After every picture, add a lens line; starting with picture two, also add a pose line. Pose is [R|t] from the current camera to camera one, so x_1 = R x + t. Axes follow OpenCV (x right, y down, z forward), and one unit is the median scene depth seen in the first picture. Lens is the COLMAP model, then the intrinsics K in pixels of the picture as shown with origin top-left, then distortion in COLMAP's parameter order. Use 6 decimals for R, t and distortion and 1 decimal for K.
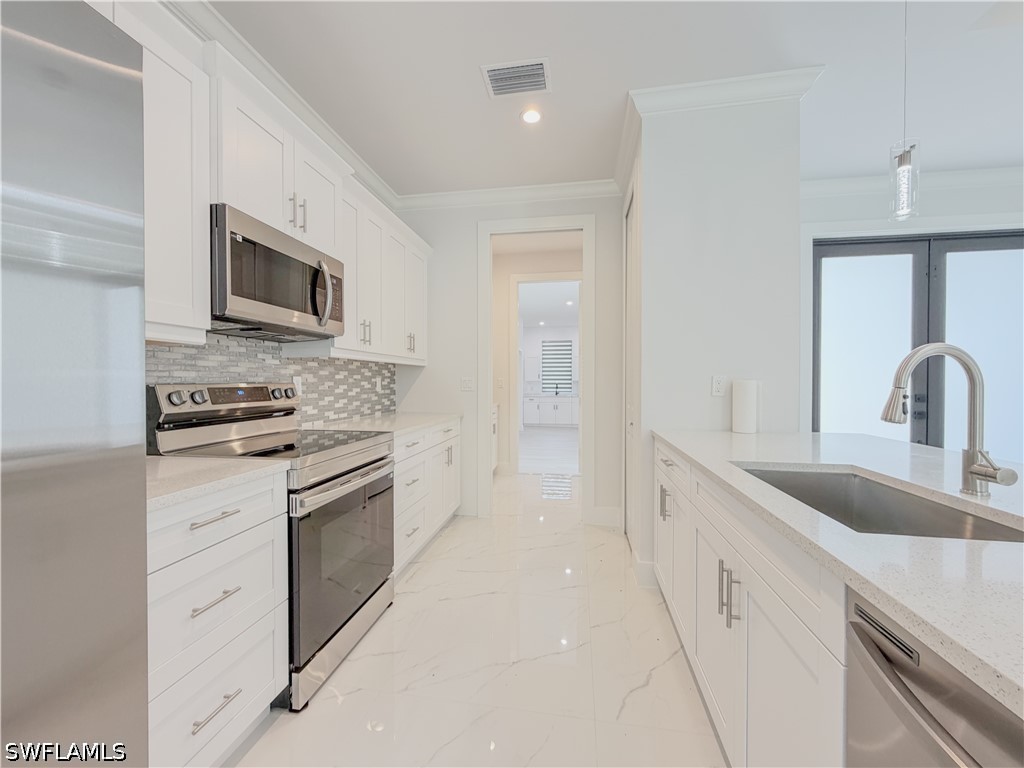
lens RADIAL K [[410.2, 0, 509.2], [0, 410.2, 385.4], [0, 0, 1]] dist [0.001090, -0.000476]
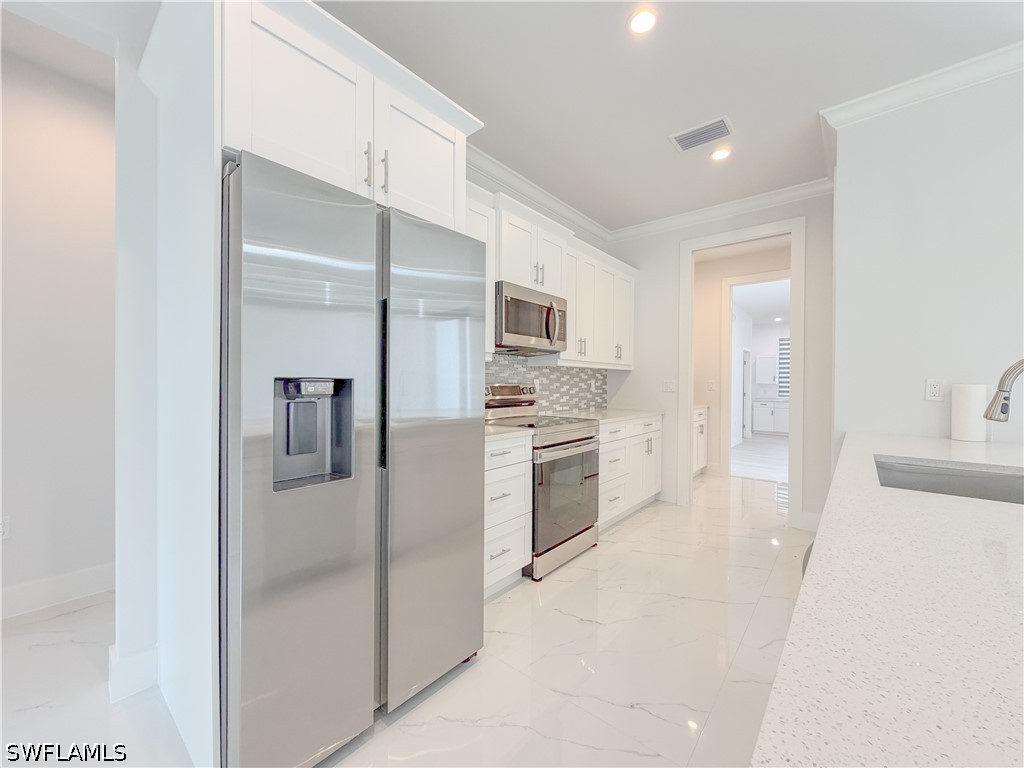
lens RADIAL K [[410.2, 0, 509.2], [0, 410.2, 385.4], [0, 0, 1]] dist [0.001090, -0.000476]
pose [[0.862251, 0.009470, -0.506393, 0.129748], [-0.011912, 0.999928, -0.001582, 0.003398], [0.506341, 0.007396, 0.862302, -0.286916]]
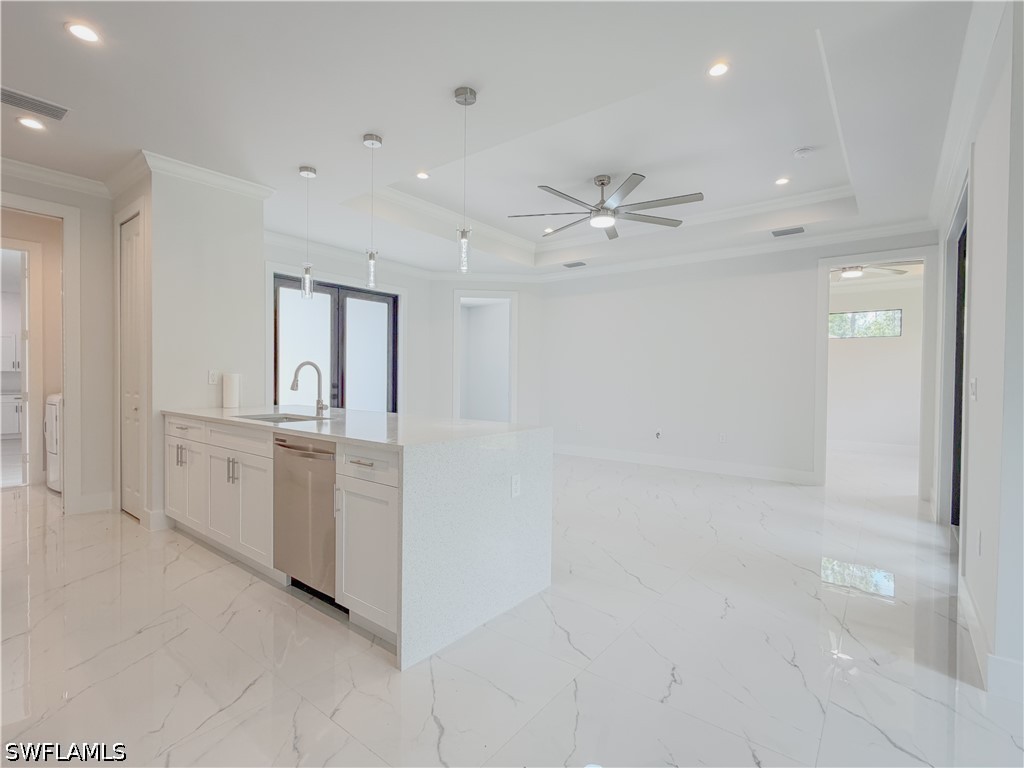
lens RADIAL K [[488.4, 0, 512.9], [0, 488.4, 385.4], [0, 0, 1]] dist [-0.000078, -0.000174]
pose [[0.473895, -0.011148, 0.880511, -0.467487], [-0.001357, 0.999909, 0.013389, 0.005471], [-0.880580, -0.007540, 0.473837, -0.692891]]
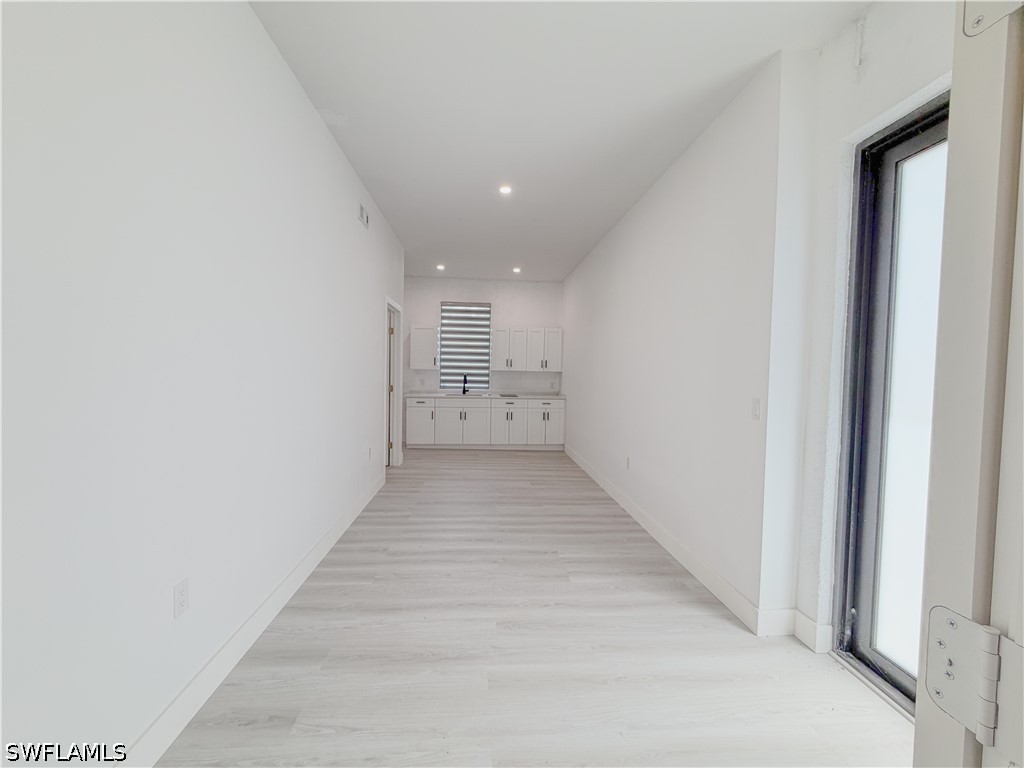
lens RADIAL K [[410.2, 0, 509.2], [0, 410.2, 385.4], [0, 0, 1]] dist [0.001090, -0.000476]
pose [[0.970741, 0.010205, 0.239914, 0.168556], [-0.017108, 0.999497, 0.026709, -0.026204], [-0.239521, -0.030032, 0.970427, 1.921977]]
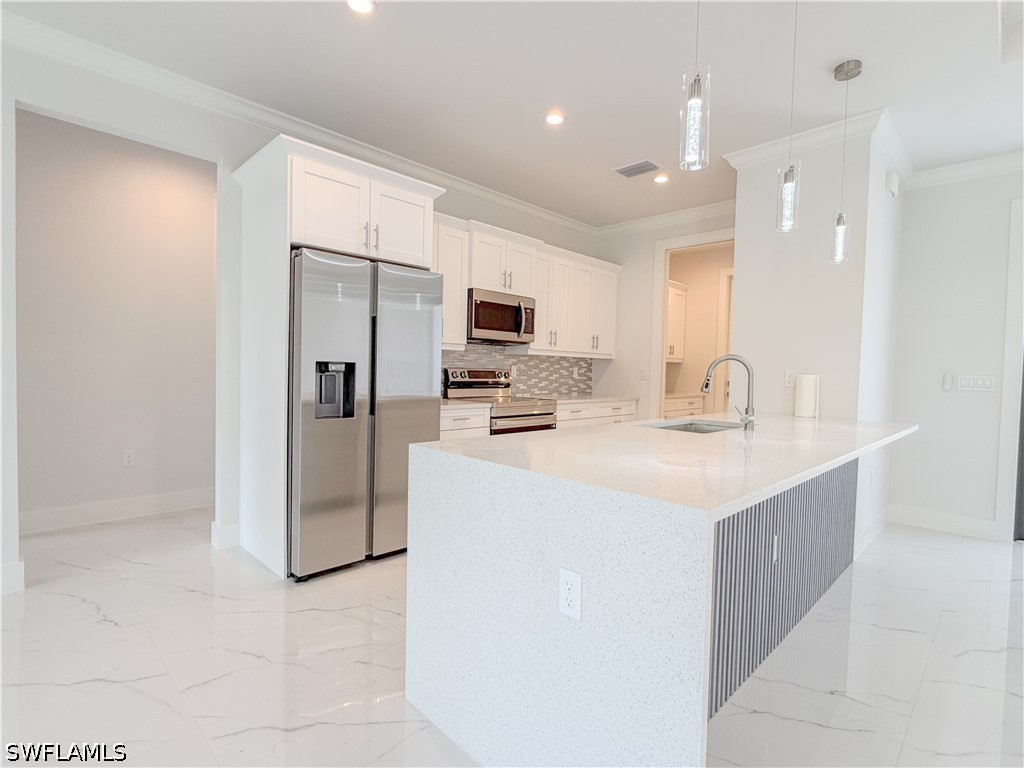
lens RADIAL K [[506.9, 0, 511.8], [0, 506.9, 386.7], [0, 0, 1]] dist [0.001370, -0.000009]
pose [[0.818226, 0.040555, -0.573465, 0.636235], [-0.030962, 0.999170, 0.026485, 0.009471], [0.574063, -0.003915, 0.818802, -0.669084]]
